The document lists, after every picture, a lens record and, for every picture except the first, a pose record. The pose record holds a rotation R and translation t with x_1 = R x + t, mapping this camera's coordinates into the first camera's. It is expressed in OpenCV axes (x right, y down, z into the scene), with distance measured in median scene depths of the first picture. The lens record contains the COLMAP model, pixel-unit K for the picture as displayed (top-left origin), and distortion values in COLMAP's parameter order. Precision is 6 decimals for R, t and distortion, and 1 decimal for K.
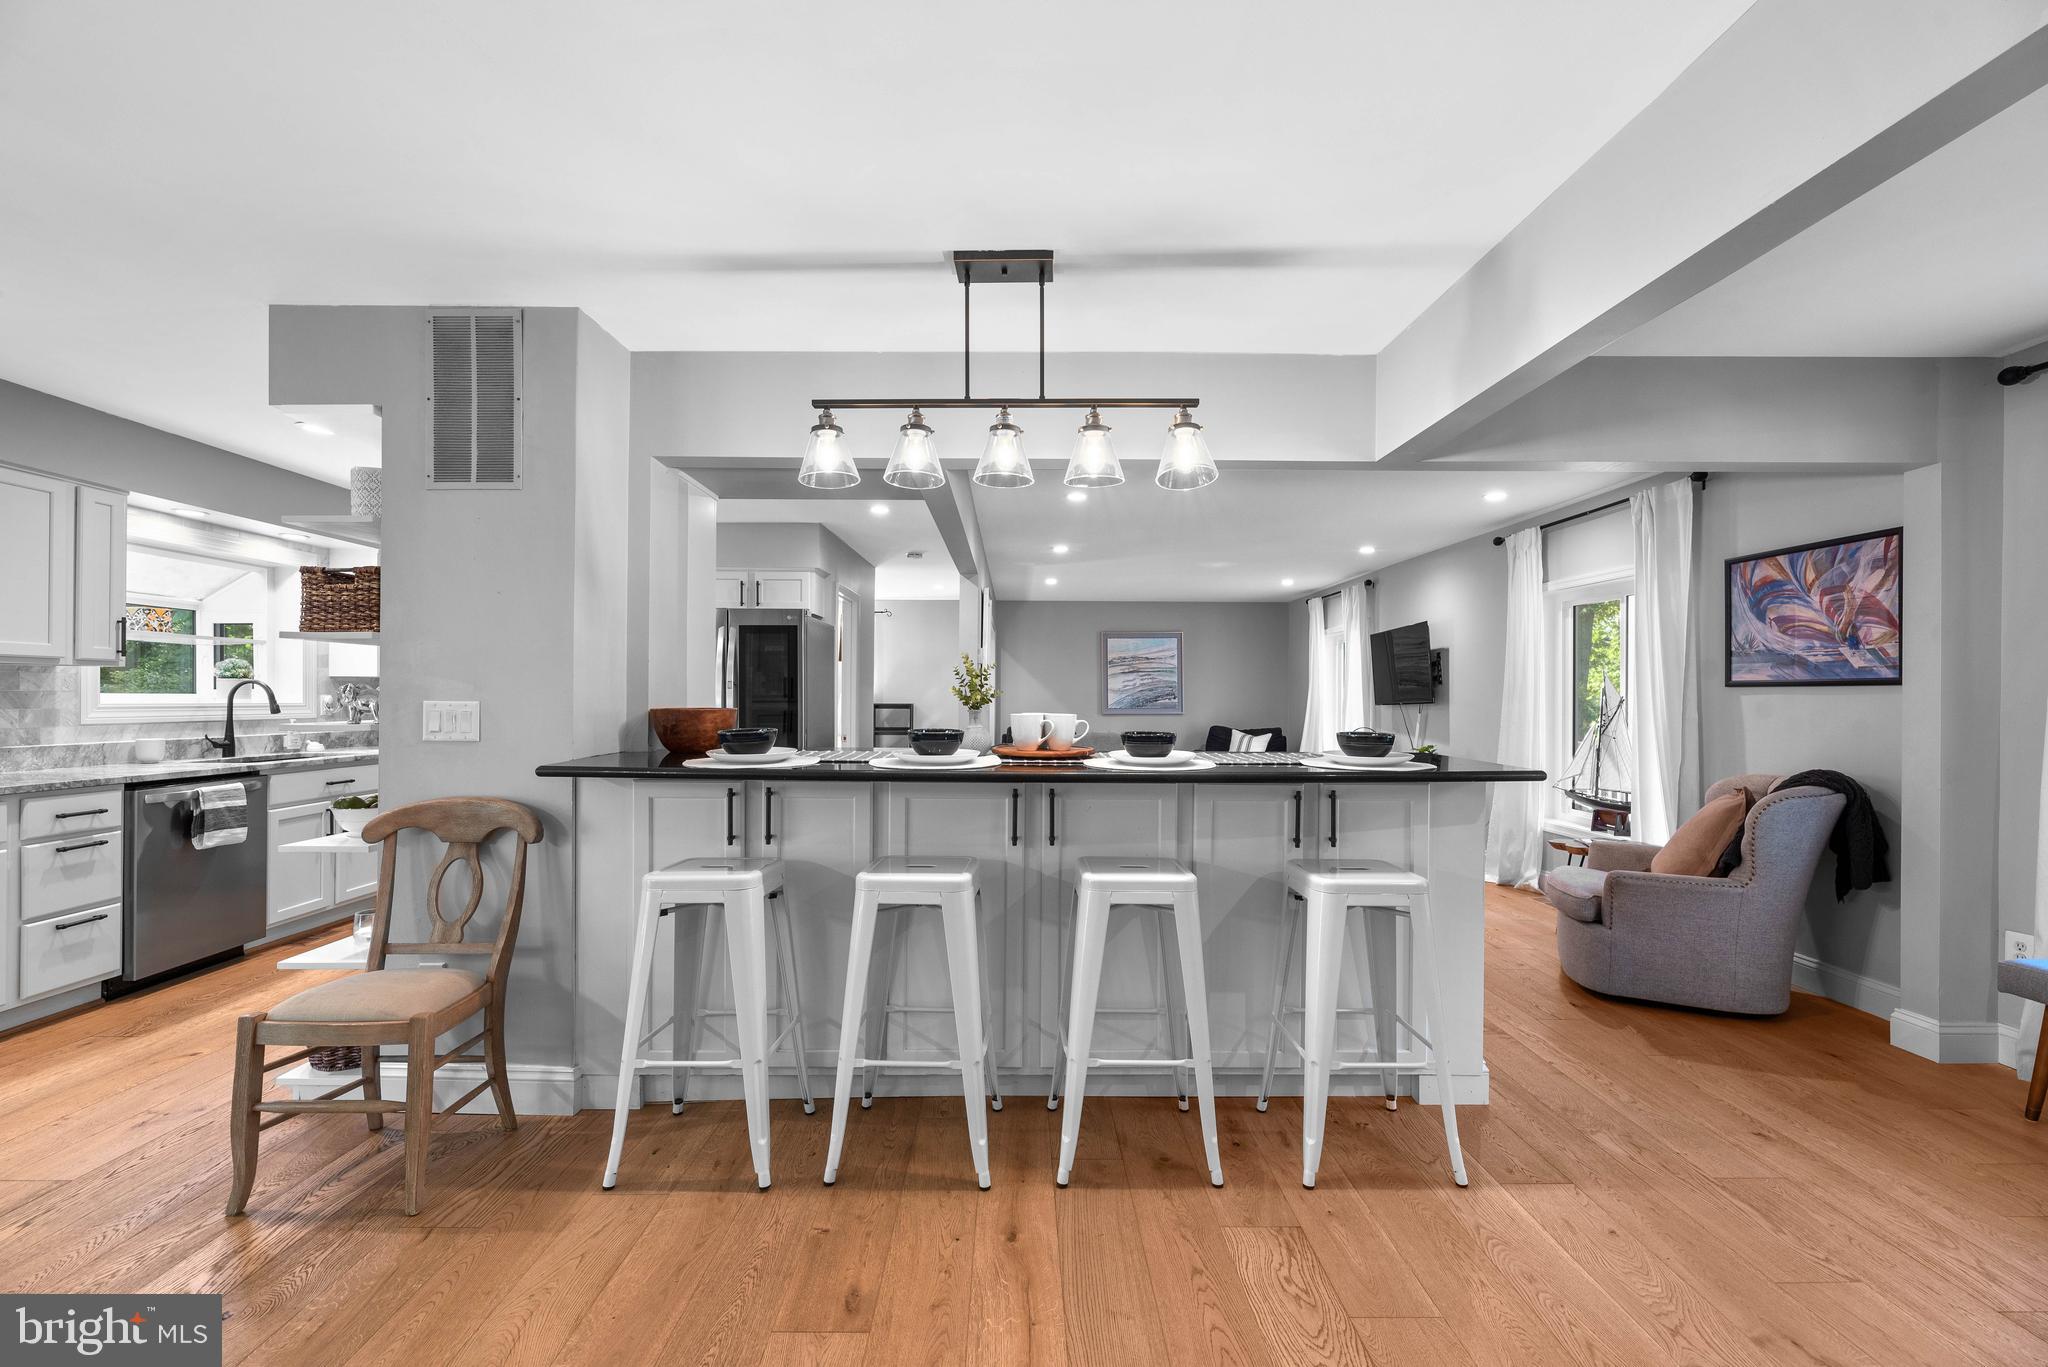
lens RADIAL K [[854.1, 0, 1027.6], [0, 854.1, 692.2], [0, 0, 1]] dist [-0.002832, -0.000446]
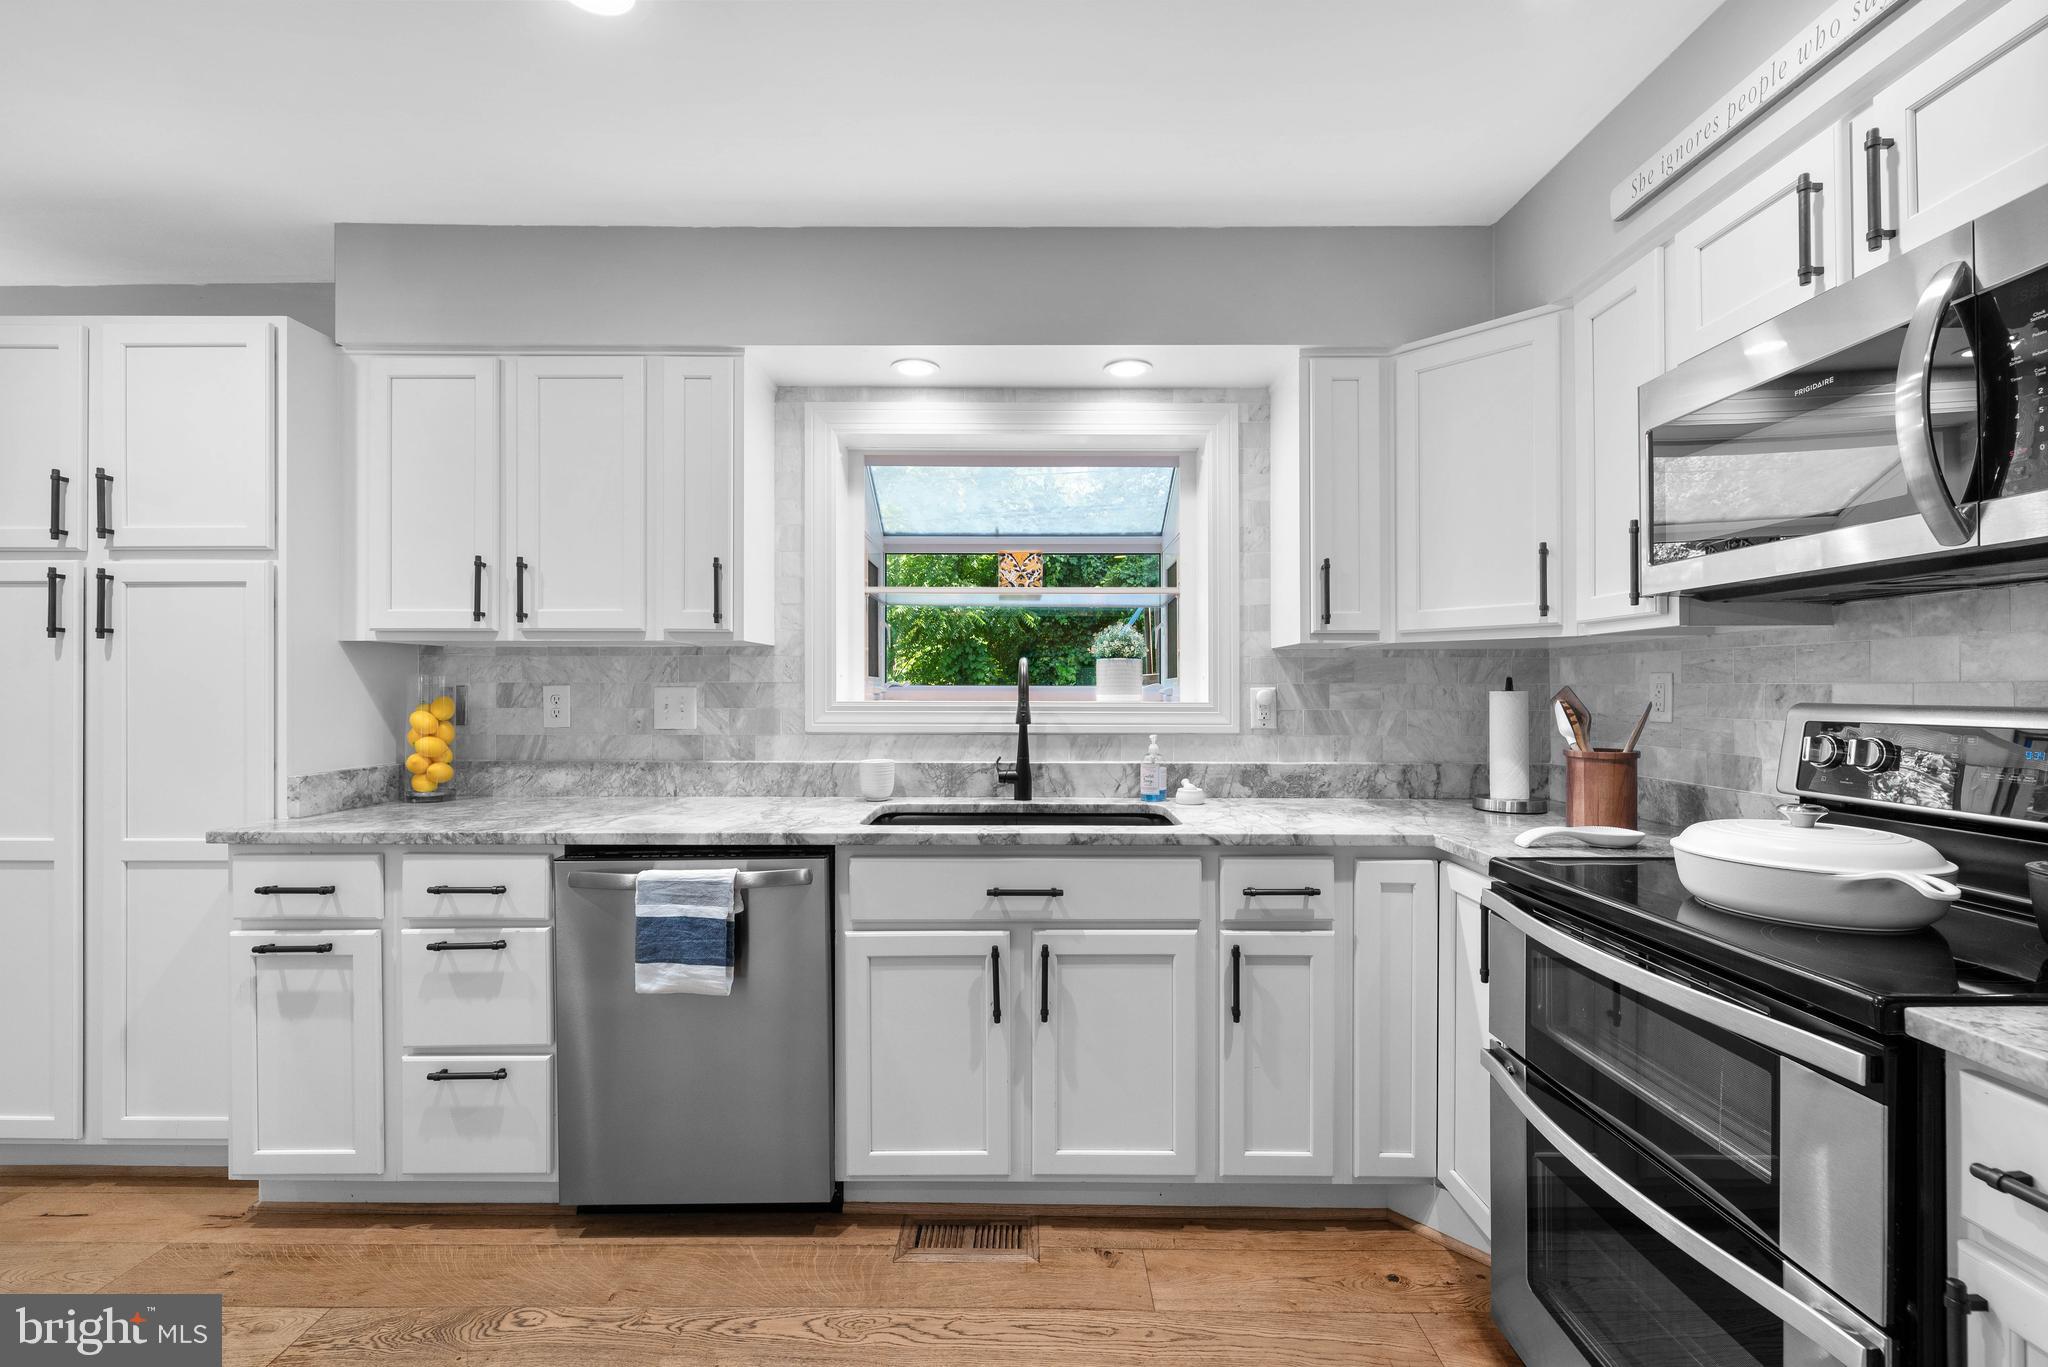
lens RADIAL K [[854.1, 0, 1030.0], [0, 854.1, 688.5], [0, 0, 1]] dist [-0.002832, -0.000446]
pose [[-0.004824, -0.006668, -0.999966, -0.507228], [0.006314, 0.999958, -0.006698, 0.010331], [0.999968, -0.006346, -0.004781, 1.336280]]
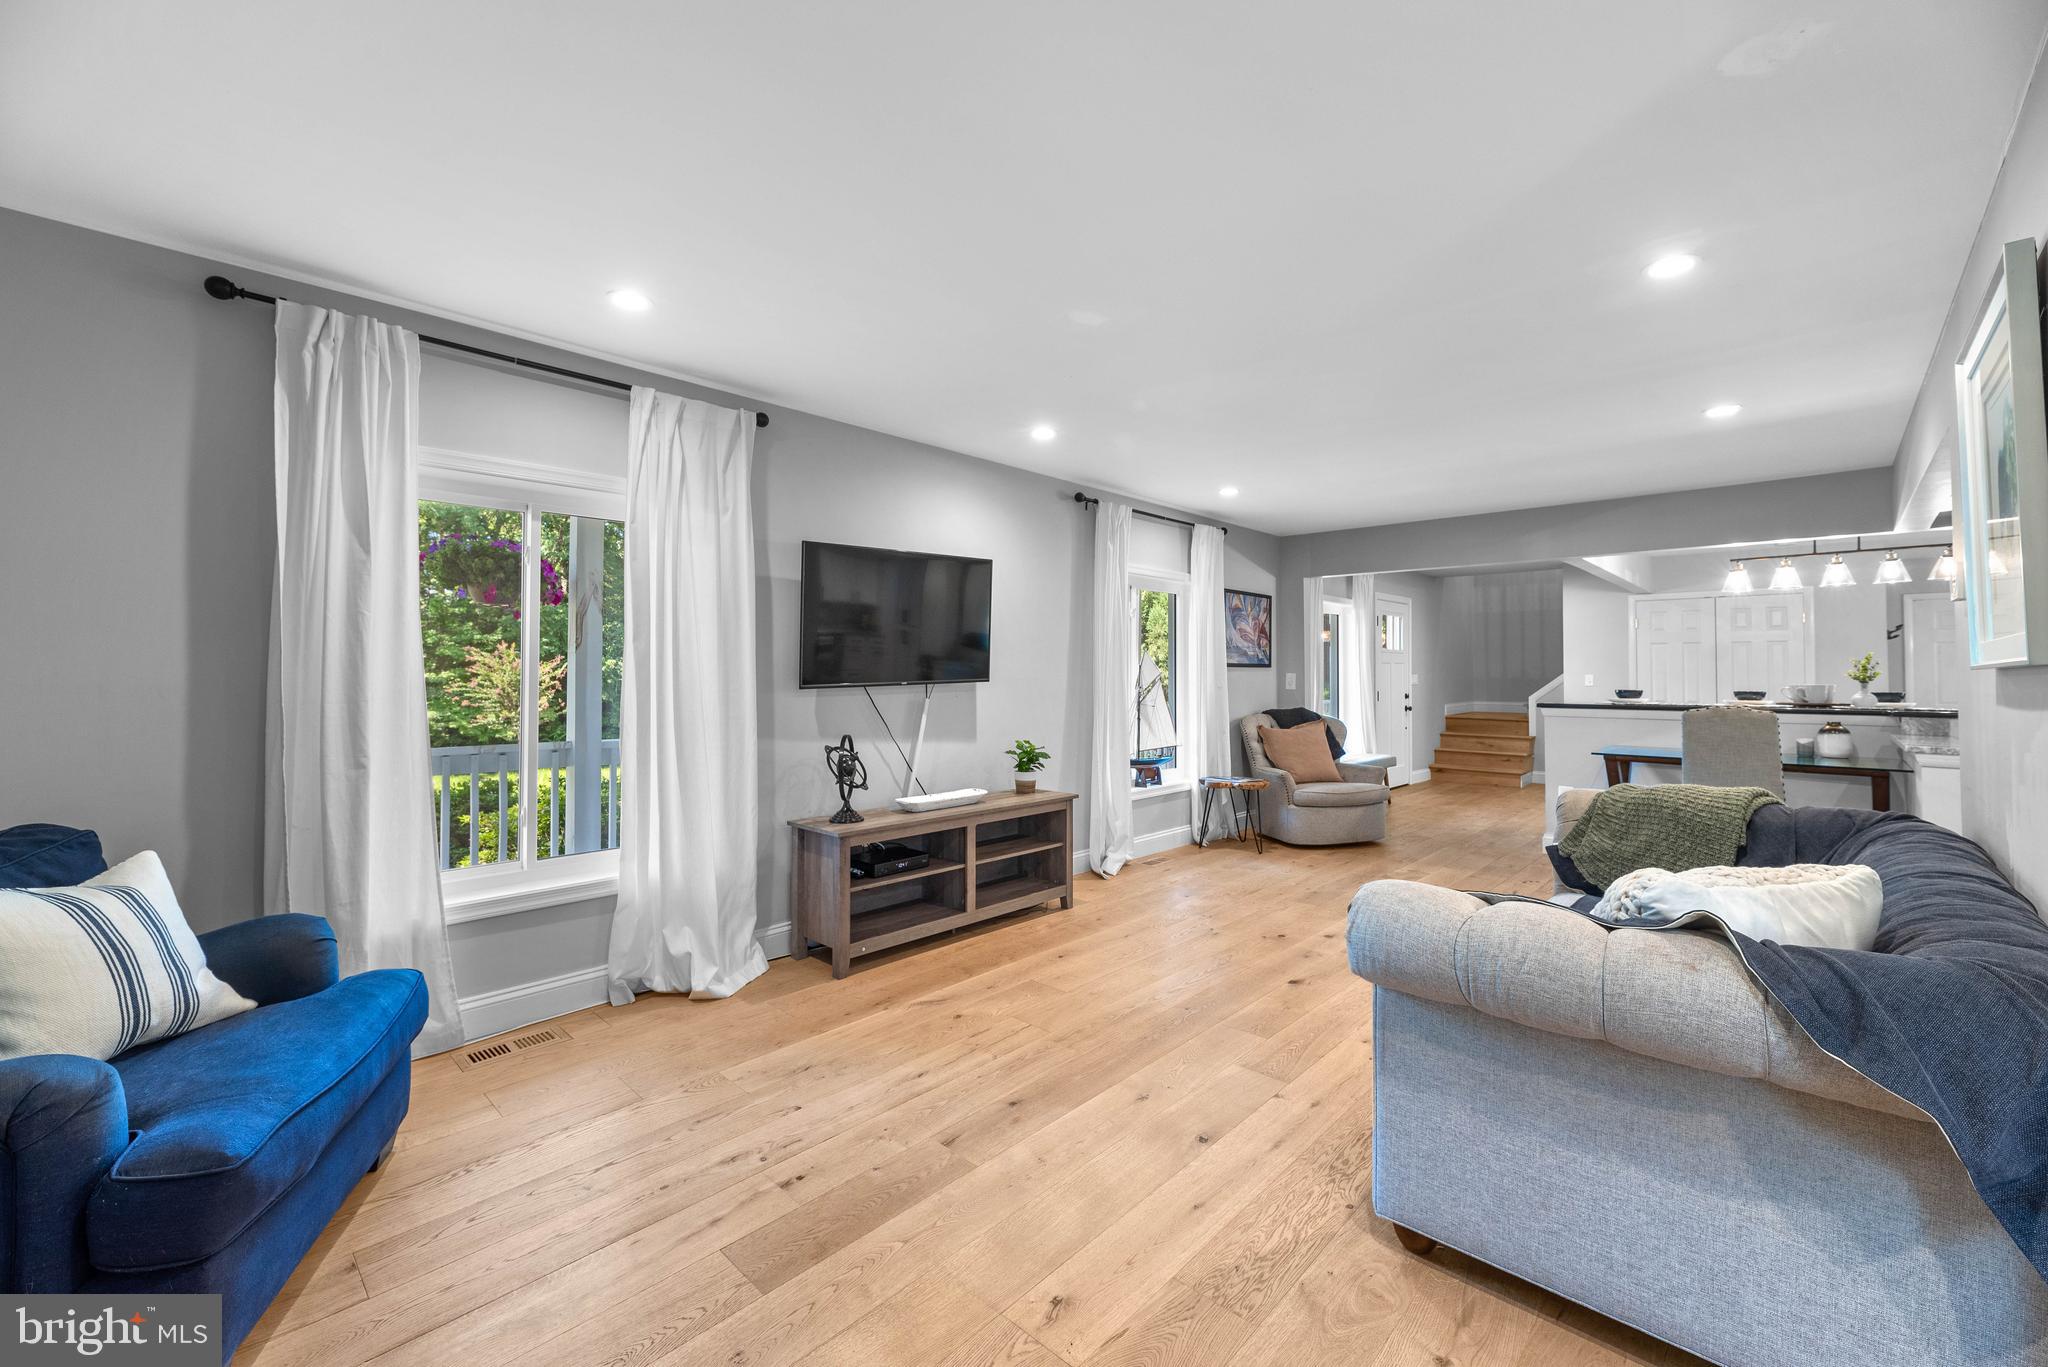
lens RADIAL K [[829.8, 0, 1024.9], [0, 829.8, 668.0], [0, 0, 1]] dist [0.000465, -0.000353]
pose [[-0.714090, 0.000582, 0.700054, -0.010774], [-0.008386, 0.999921, -0.009386, 0.016447], [-0.700004, -0.012573, -0.714028, 2.767998]]
